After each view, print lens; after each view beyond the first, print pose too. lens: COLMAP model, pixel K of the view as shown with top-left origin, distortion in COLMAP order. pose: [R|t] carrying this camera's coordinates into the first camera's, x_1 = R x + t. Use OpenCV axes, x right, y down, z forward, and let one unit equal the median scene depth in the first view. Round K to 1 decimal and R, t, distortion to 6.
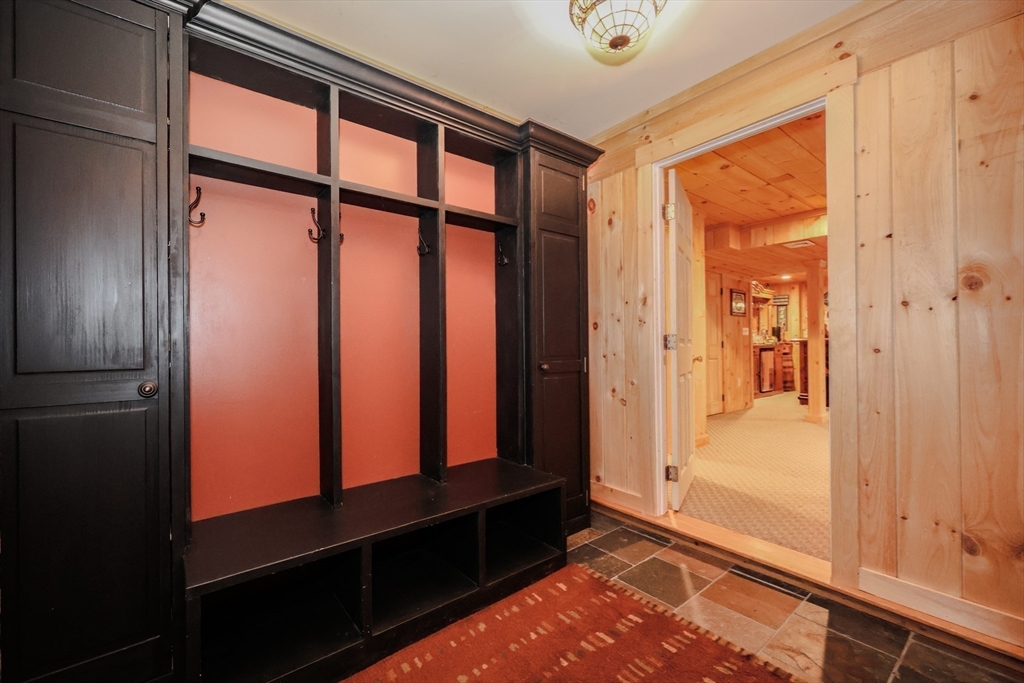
lens RADIAL K [[425.5, 0, 512.0], [0, 425.5, 341.5], [0, 0, 1]] dist [-0.003838, -0.000501]
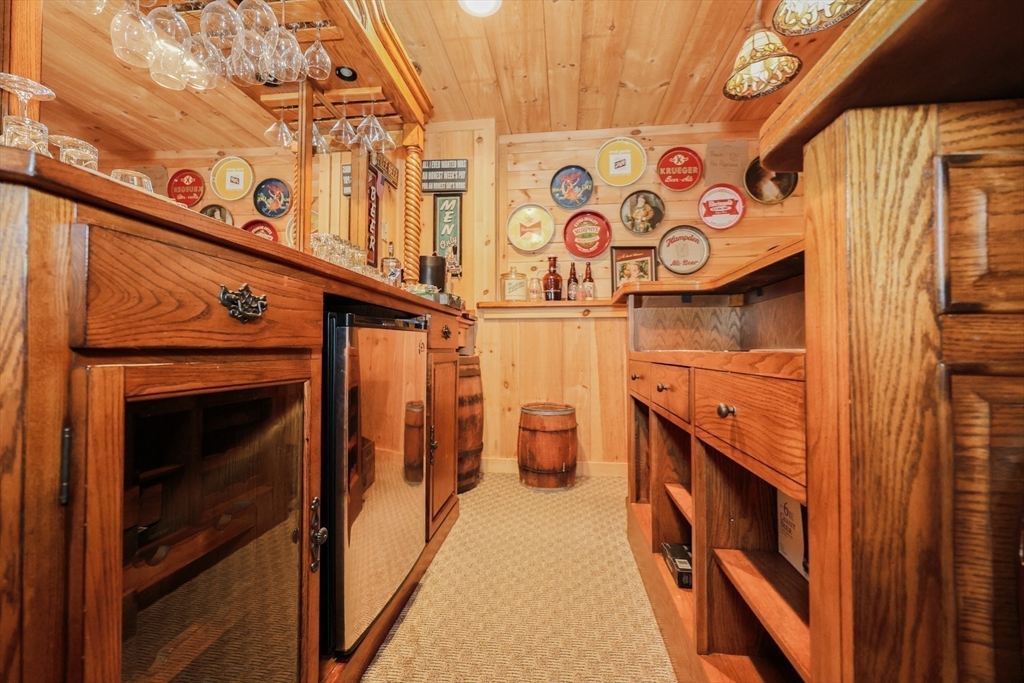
lens RADIAL K [[425.5, 0, 512.0], [0, 425.5, 341.5], [0, 0, 1]] dist [-0.003838, -0.000501]
pose [[0.710718, 0.023152, 0.703096, 0.468595], [-0.008448, 0.999667, -0.024378, 0.029422], [-0.703427, 0.011386, 0.710677, 0.771920]]
